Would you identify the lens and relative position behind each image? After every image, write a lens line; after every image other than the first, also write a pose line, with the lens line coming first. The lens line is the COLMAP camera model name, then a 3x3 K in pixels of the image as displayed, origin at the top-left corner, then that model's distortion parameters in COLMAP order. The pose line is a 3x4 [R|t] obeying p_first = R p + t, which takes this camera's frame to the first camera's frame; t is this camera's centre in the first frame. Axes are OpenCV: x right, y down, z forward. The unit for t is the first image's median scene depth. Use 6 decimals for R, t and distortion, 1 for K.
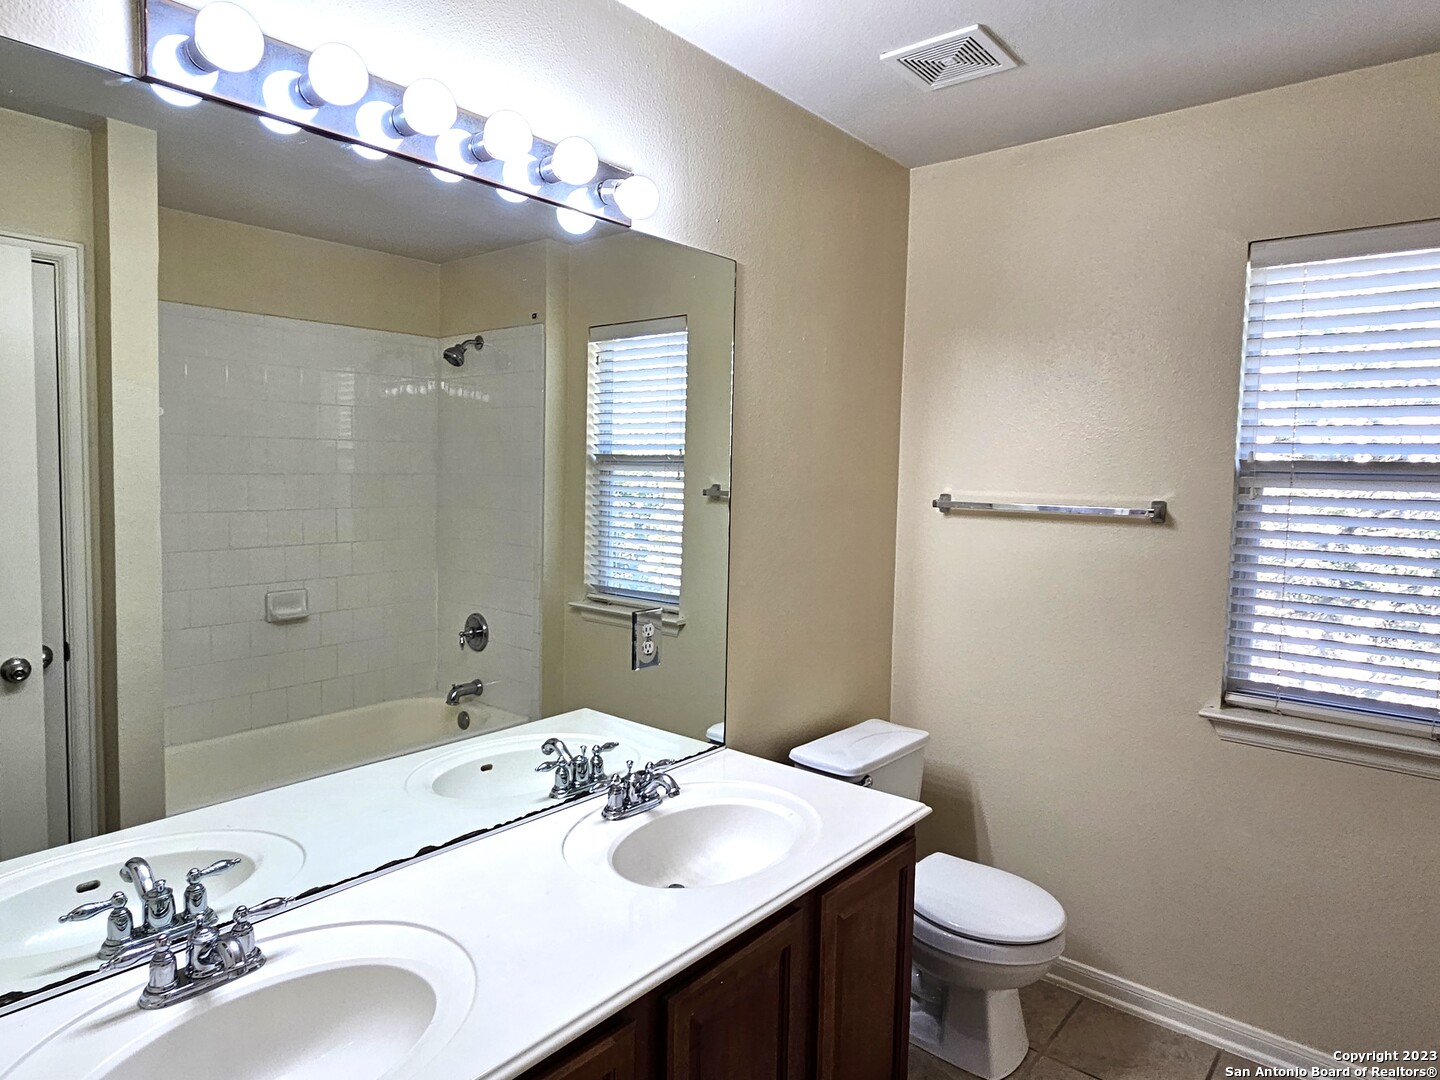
lens RADIAL K [[885.4, 0, 722.8], [0, 885.4, 544.8], [0, 0, 1]] dist [0.005088, -0.001806]
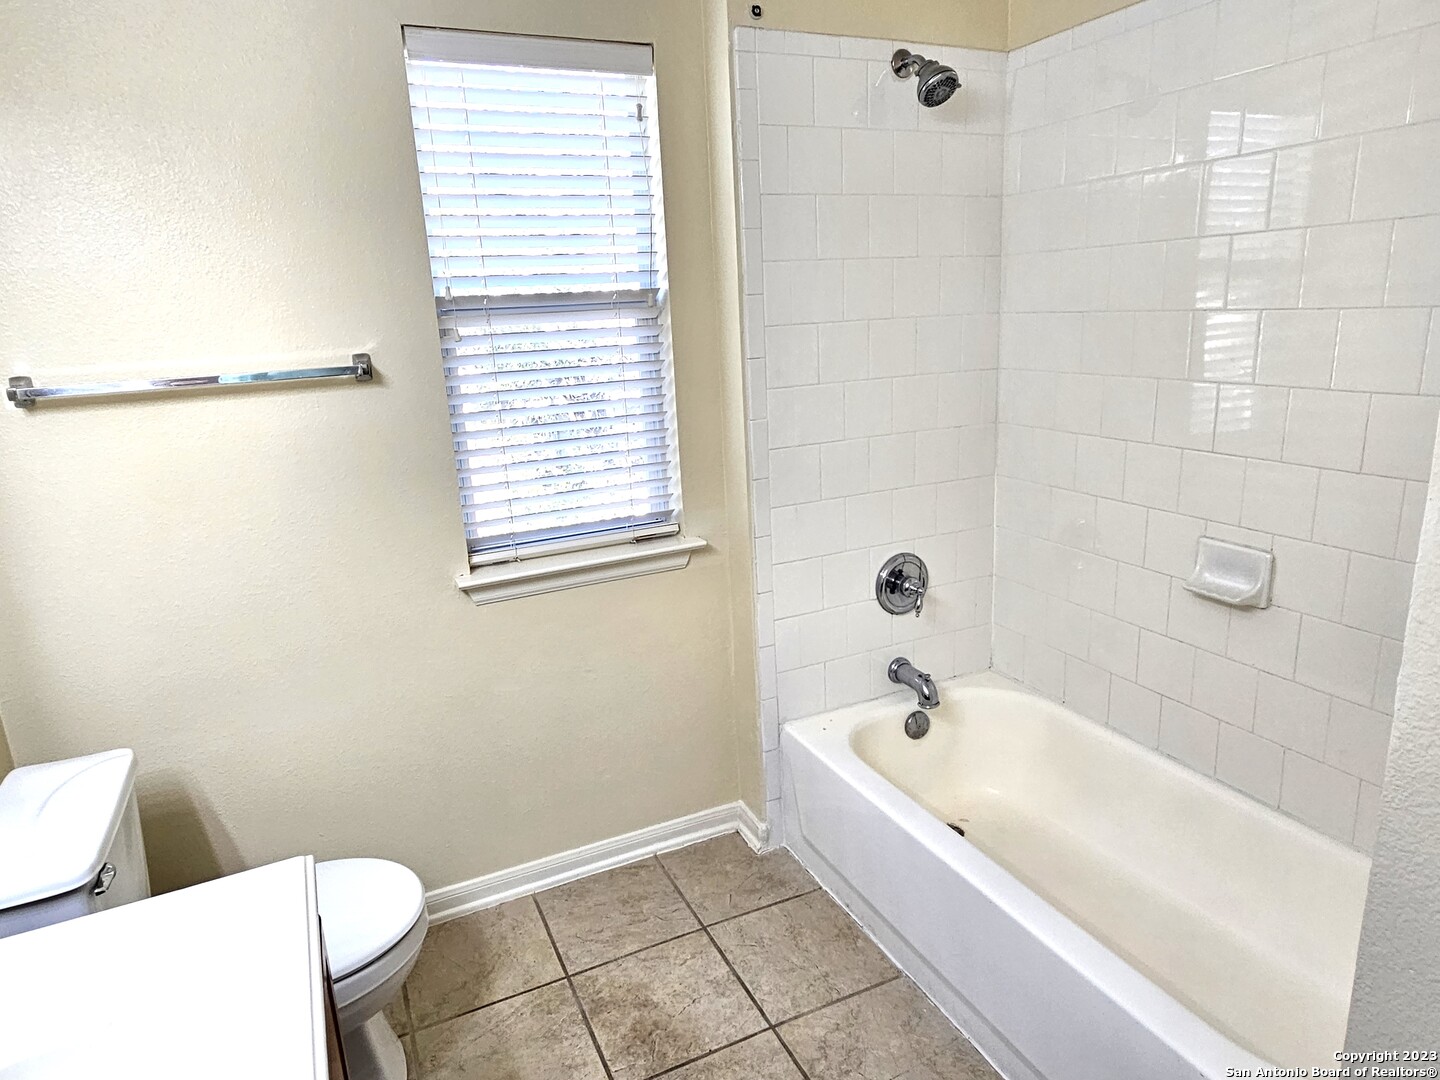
lens RADIAL K [[885.4, 0, 715.3], [0, 885.4, 534.3], [0, 0, 1]] dist [0.005088, -0.001806]
pose [[0.426502, -0.271559, 0.862758, -0.112232], [0.134477, 0.962302, 0.236413, -0.038527], [-0.894434, 0.015190, 0.446942, 0.354718]]
